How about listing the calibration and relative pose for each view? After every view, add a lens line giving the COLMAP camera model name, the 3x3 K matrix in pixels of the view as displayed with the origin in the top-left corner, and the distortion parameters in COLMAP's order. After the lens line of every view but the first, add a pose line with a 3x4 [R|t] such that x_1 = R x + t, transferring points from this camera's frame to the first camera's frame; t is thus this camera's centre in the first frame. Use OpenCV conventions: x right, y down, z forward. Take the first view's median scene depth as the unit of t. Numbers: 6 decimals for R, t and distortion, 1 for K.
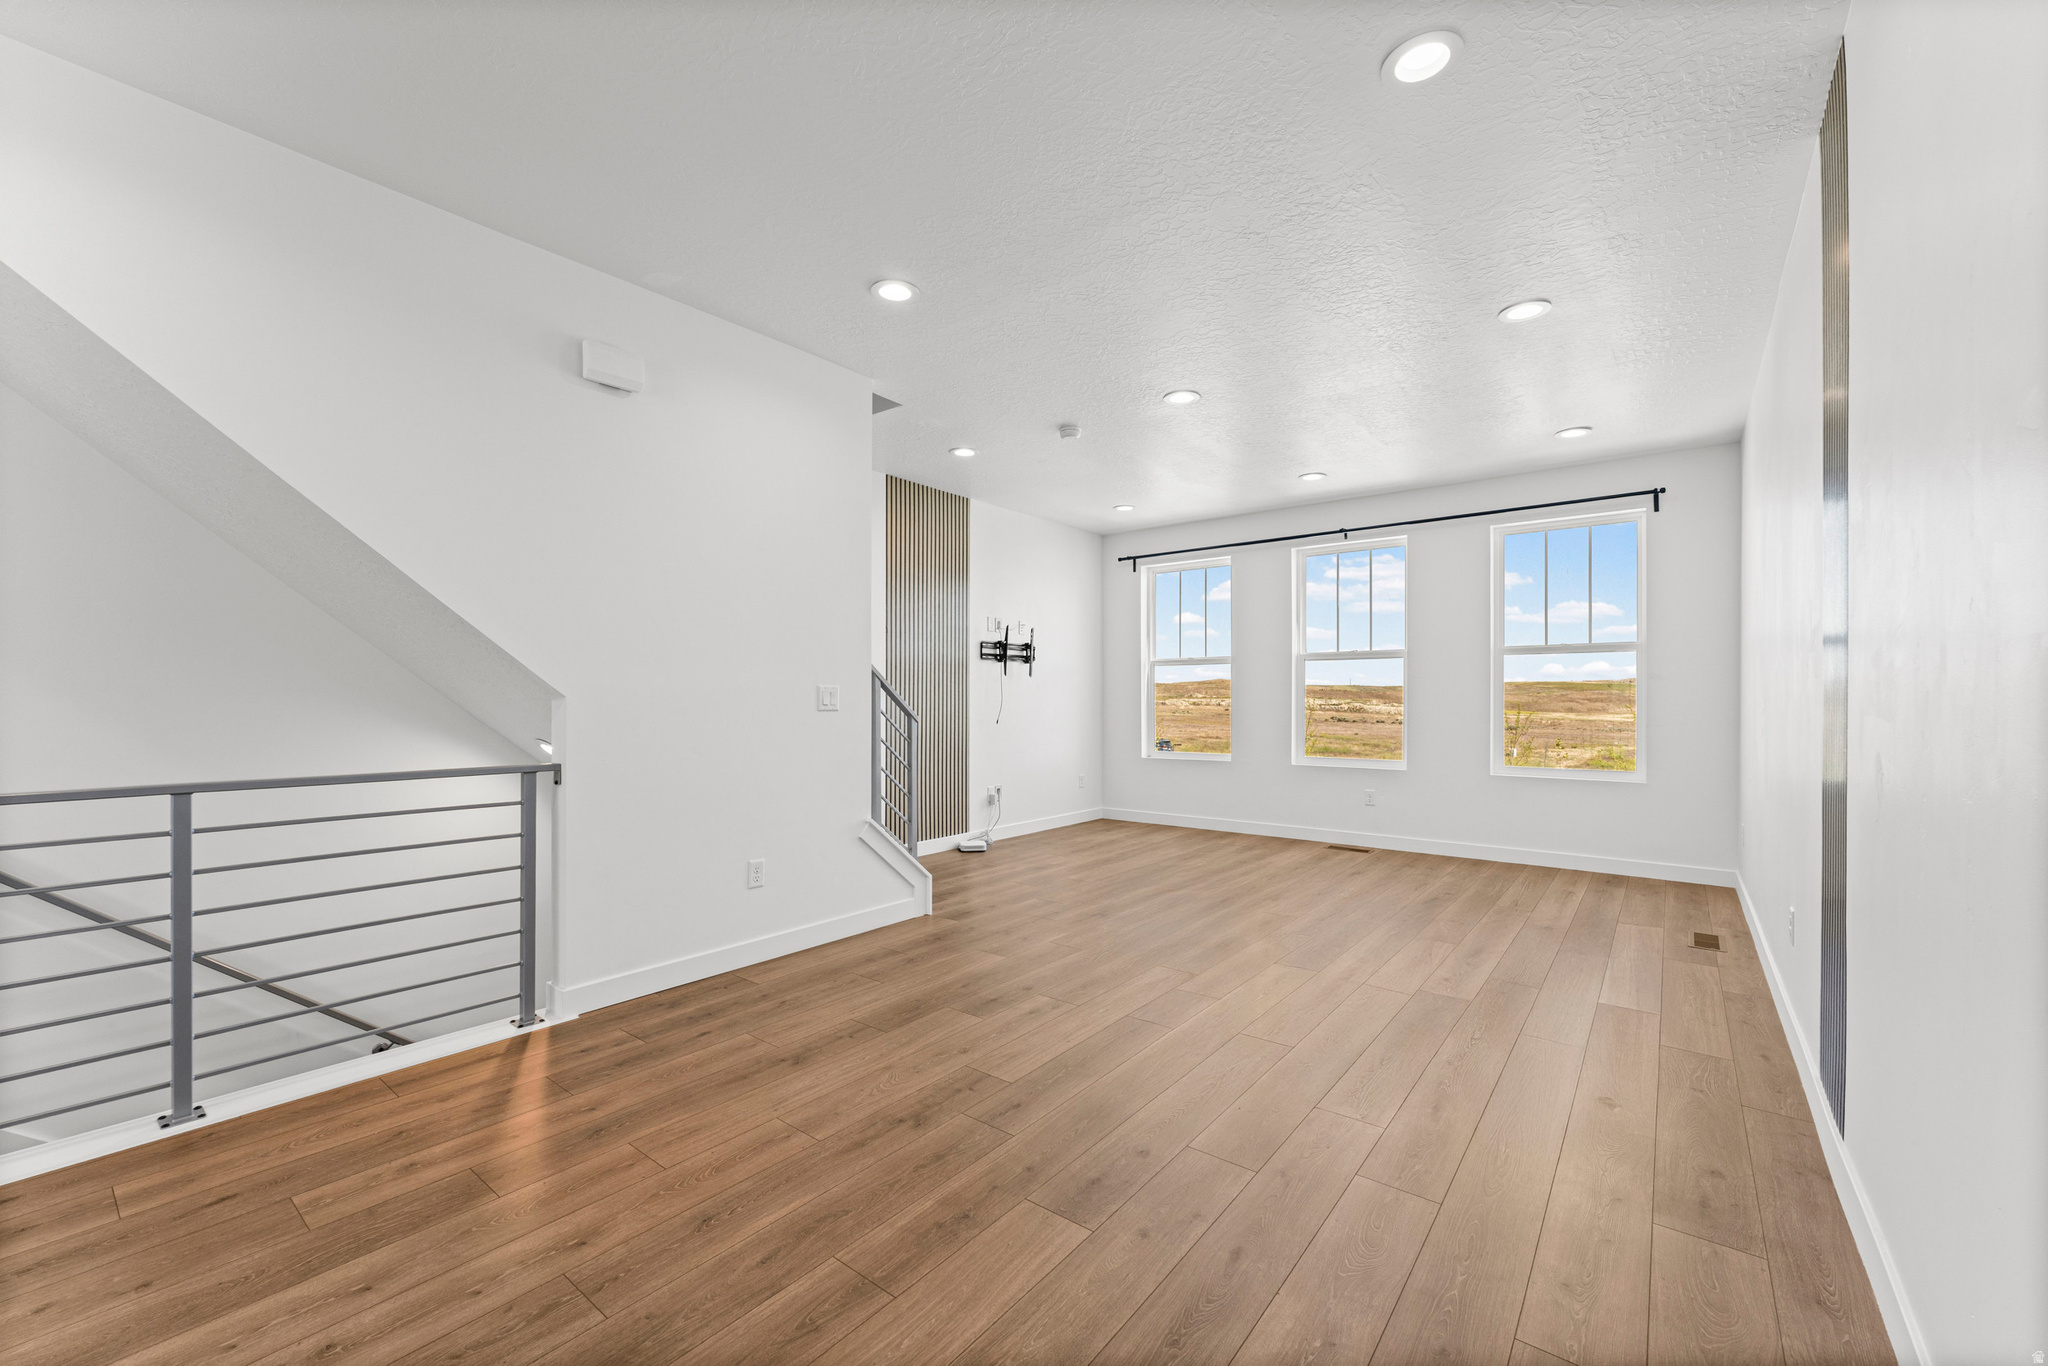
lens RADIAL K [[821.4, 0, 1018.1], [0, 821.4, 727.1], [0, 0, 1]] dist [0.002754, -0.000543]
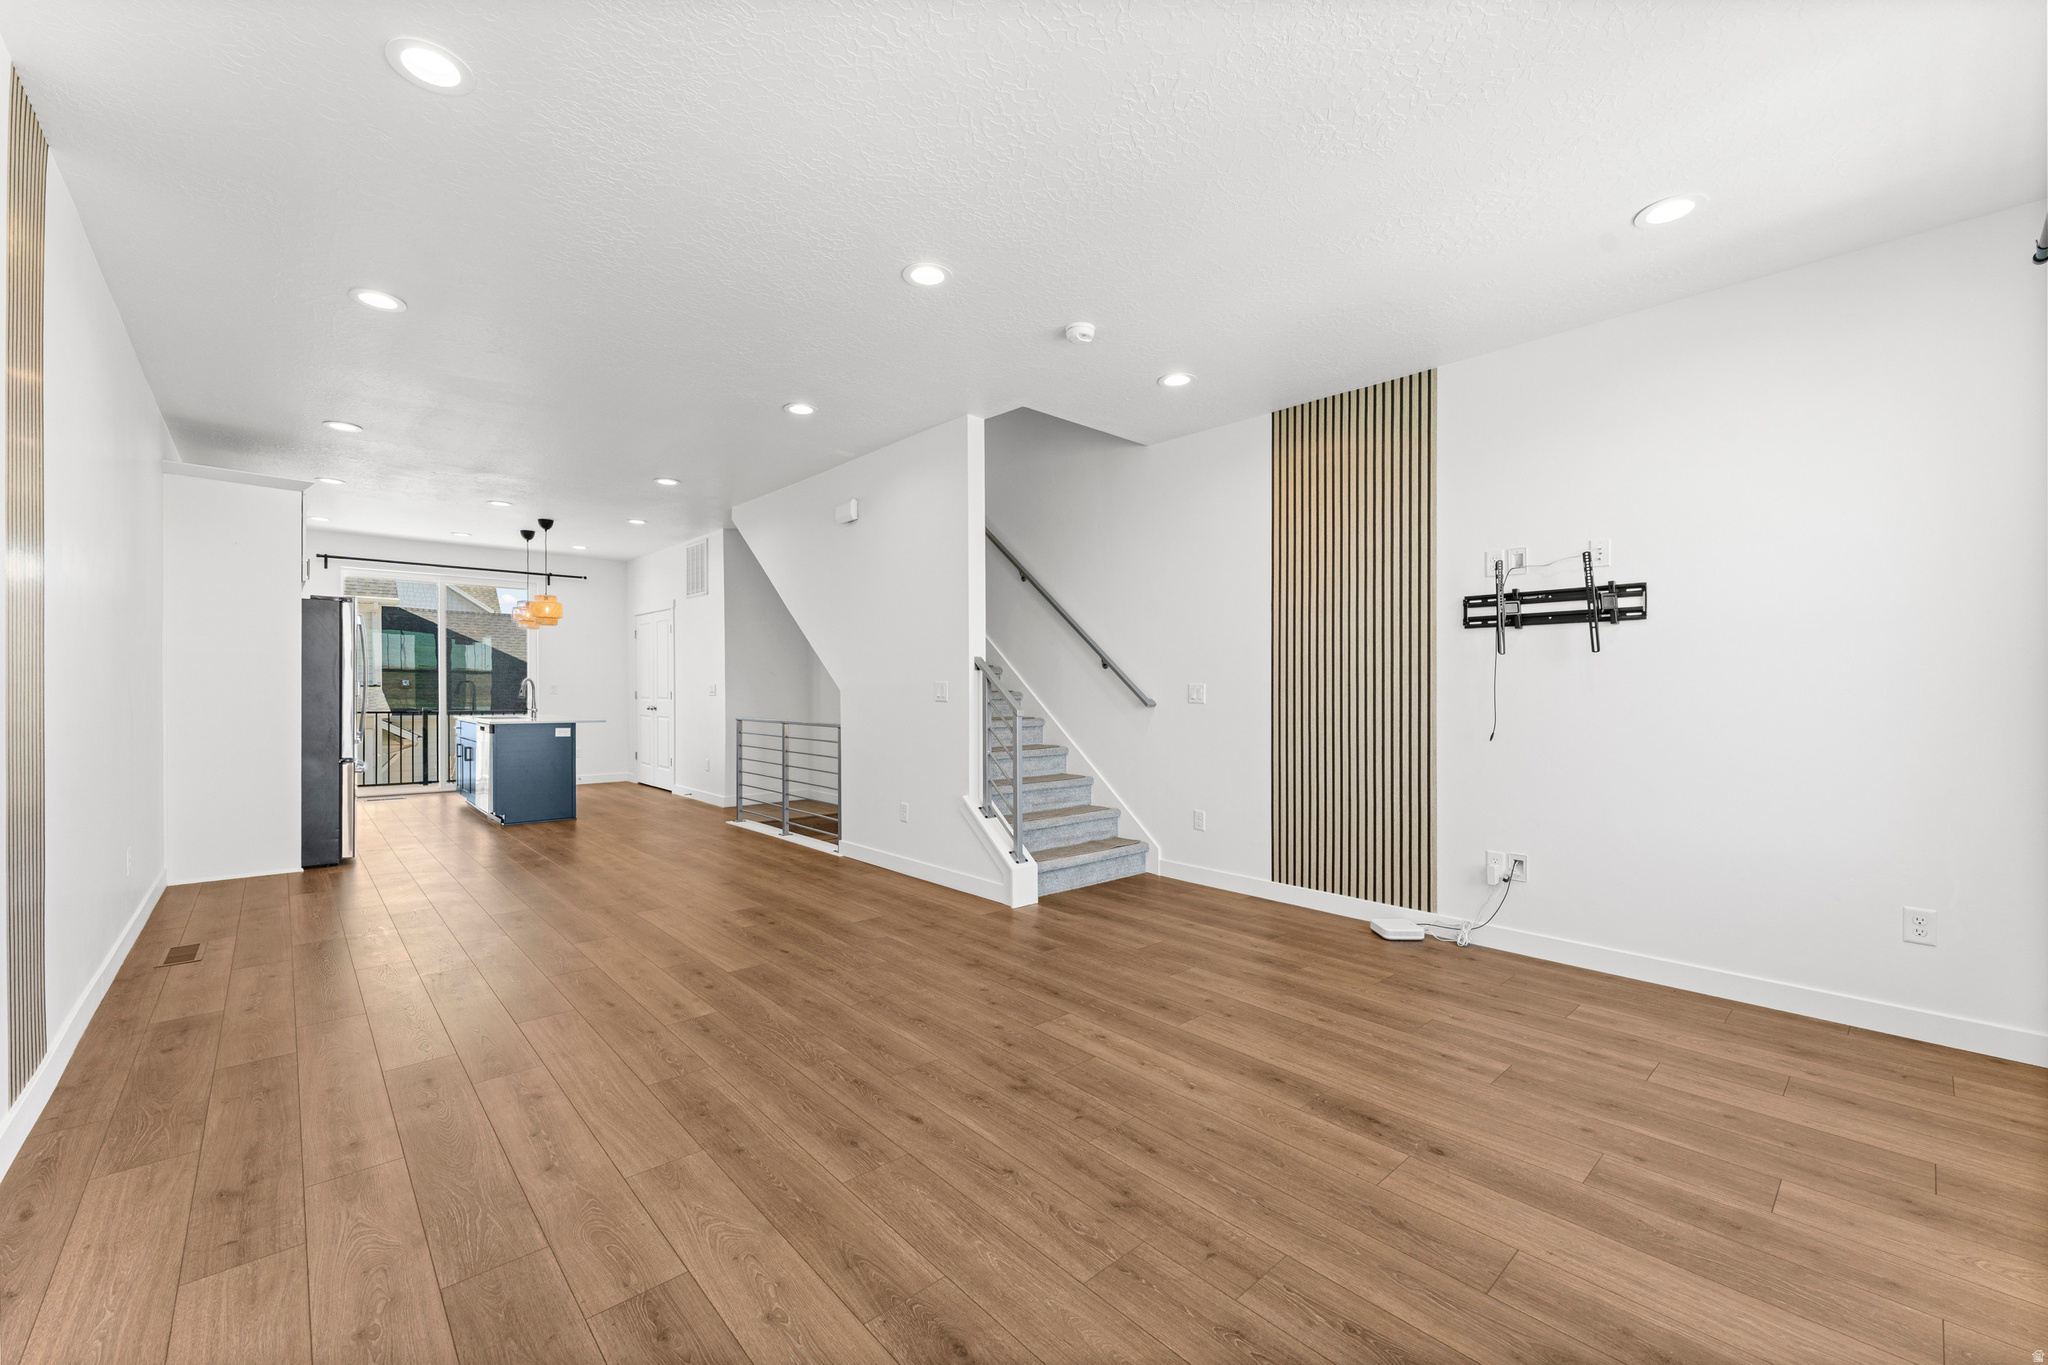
lens RADIAL K [[821.4, 0, 1014.5], [0, 821.4, 739.2], [0, 0, 1]] dist [0.002754, -0.000543]
pose [[-0.166714, 0.055591, -0.984437, 0.595436], [-0.040328, 0.997190, 0.063140, -0.027858], [0.985180, 0.050227, -0.164003, 0.794444]]
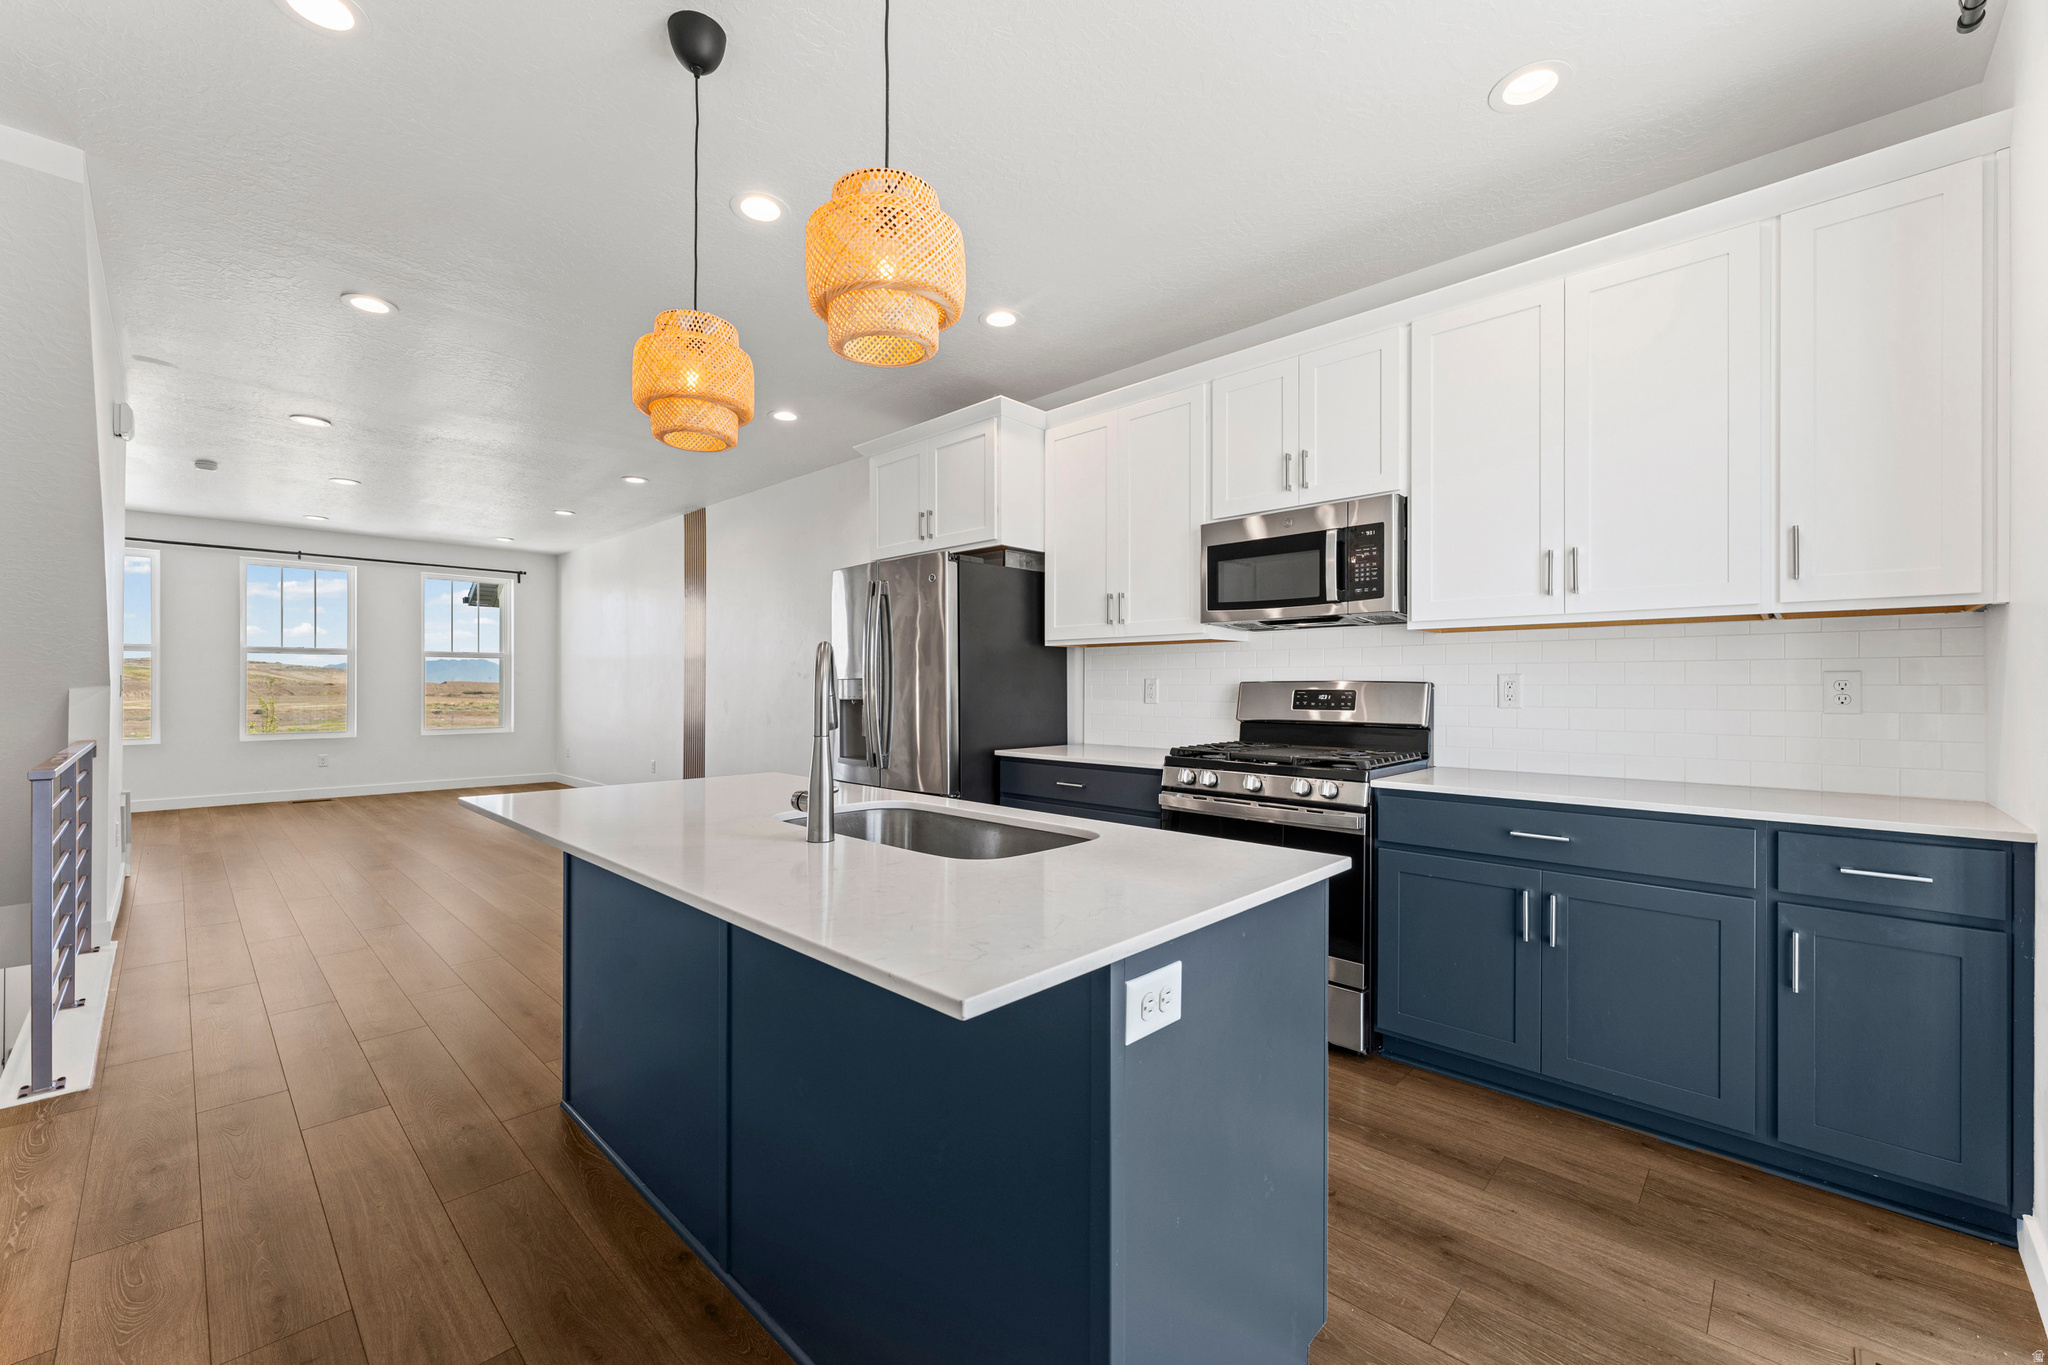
lens RADIAL K [[821.4, 0, 1016.8], [0, 821.4, 670.9], [0, 0, 1]] dist [0.002754, -0.000543]
pose [[0.091195, 0.016142, 0.995702, -0.759822], [0.033122, 0.999266, -0.019233, 0.004361], [-0.995282, 0.034733, 0.090593, -0.211653]]
